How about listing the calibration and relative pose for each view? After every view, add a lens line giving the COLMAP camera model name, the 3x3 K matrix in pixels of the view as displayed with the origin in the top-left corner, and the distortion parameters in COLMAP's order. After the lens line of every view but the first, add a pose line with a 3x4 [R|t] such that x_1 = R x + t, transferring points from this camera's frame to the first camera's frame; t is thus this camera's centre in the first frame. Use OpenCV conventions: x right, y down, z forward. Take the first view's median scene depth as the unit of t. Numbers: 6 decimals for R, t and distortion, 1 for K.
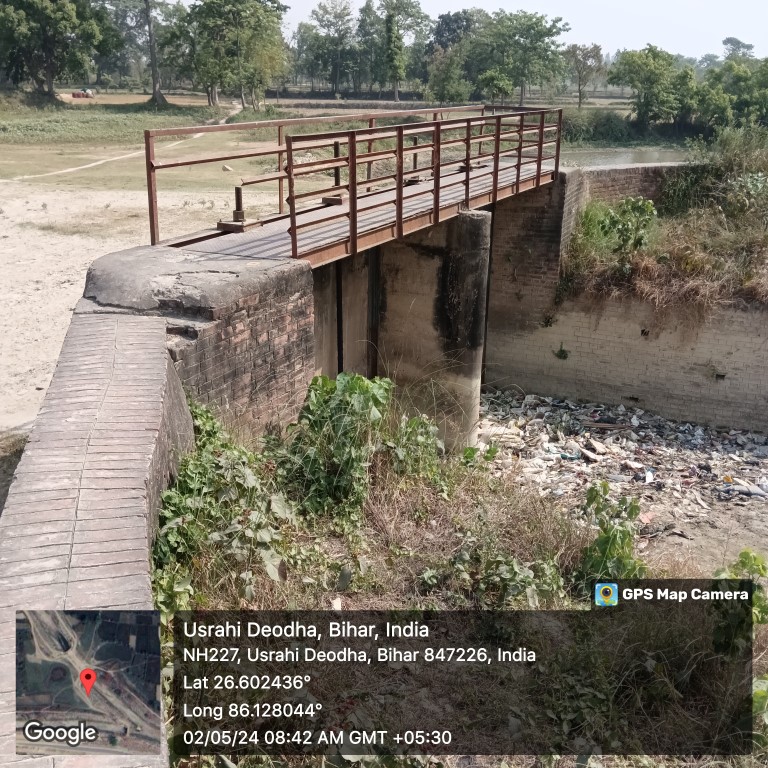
lens RADIAL K [[834.9, 0, 389.9], [0, 834.9, 390.6], [0, 0, 1]] dist [0.022533, 0.000000]
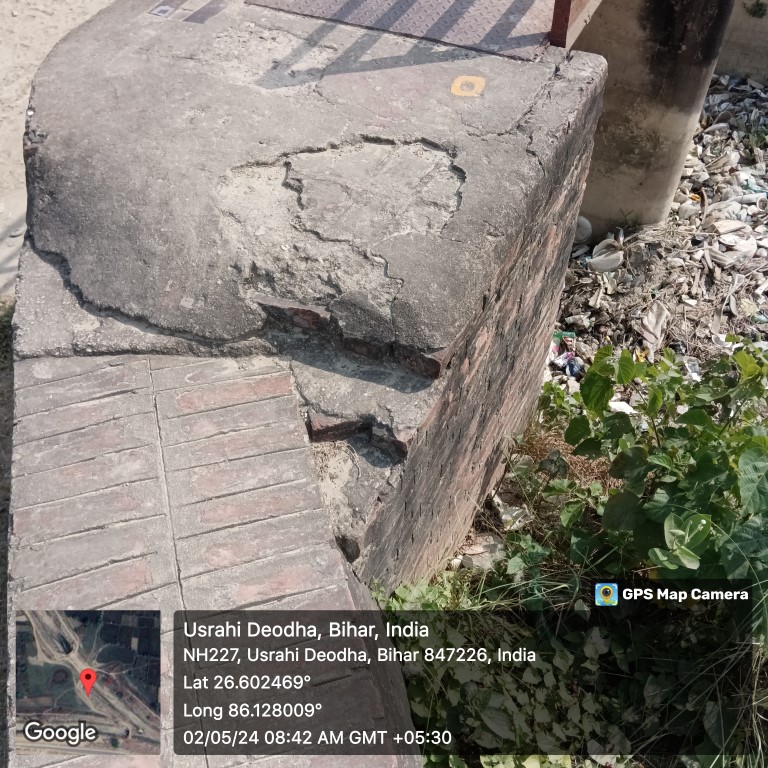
lens RADIAL K [[834.9, 0, 384.3], [0, 834.9, 378.8], [0, 0, 1]] dist [0.022533, 0.000000]
pose [[0.999774, -0.021048, -0.003114, -0.083104], [0.020108, 0.886836, 0.461647, -0.086076], [-0.006955, -0.461605, 0.887058, 0.253181]]
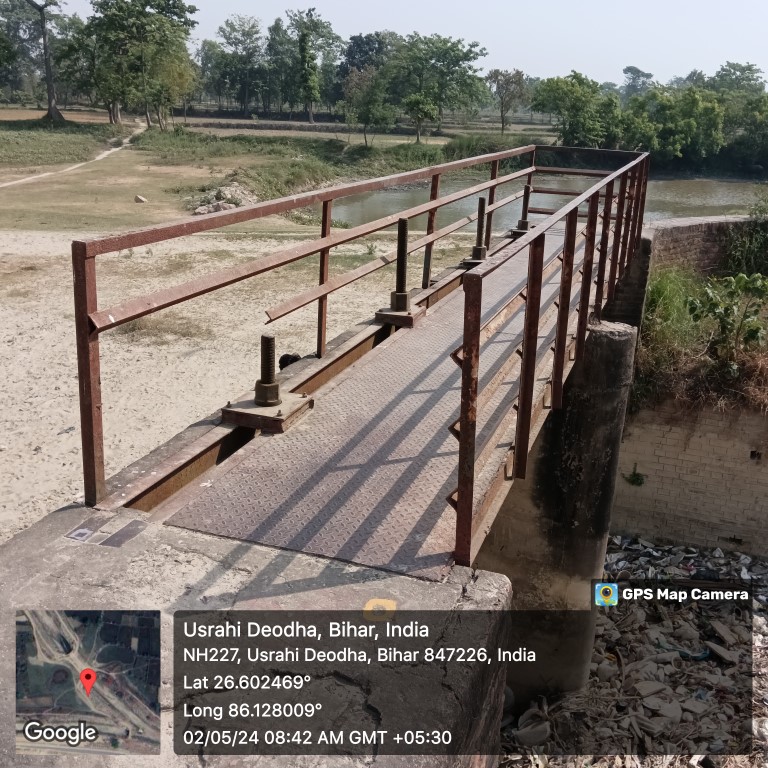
lens RADIAL K [[834.9, 0, 384.1], [0, 834.9, 378.7], [0, 0, 1]] dist [0.022533, 0.000000]
pose [[0.994278, -0.013546, 0.105959, -0.082232], [0.017213, 0.999282, -0.033763, -0.099599], [-0.105426, 0.035394, 0.993797, 0.257479]]
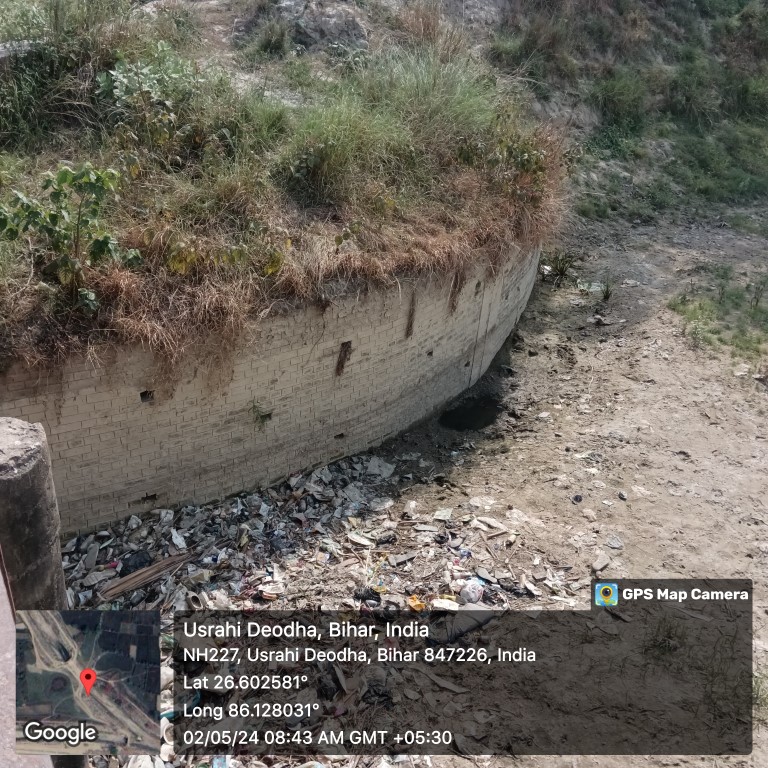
lens RADIAL K [[834.9, 0, 386.9], [0, 834.9, 381.5], [0, 0, 1]] dist [0.022533, 0.000000]
pose [[0.565675, -0.372233, 0.735836, -0.013254], [0.226244, 0.928139, 0.295586, -0.177543], [-0.792985, -0.000727, 0.609241, 0.450663]]
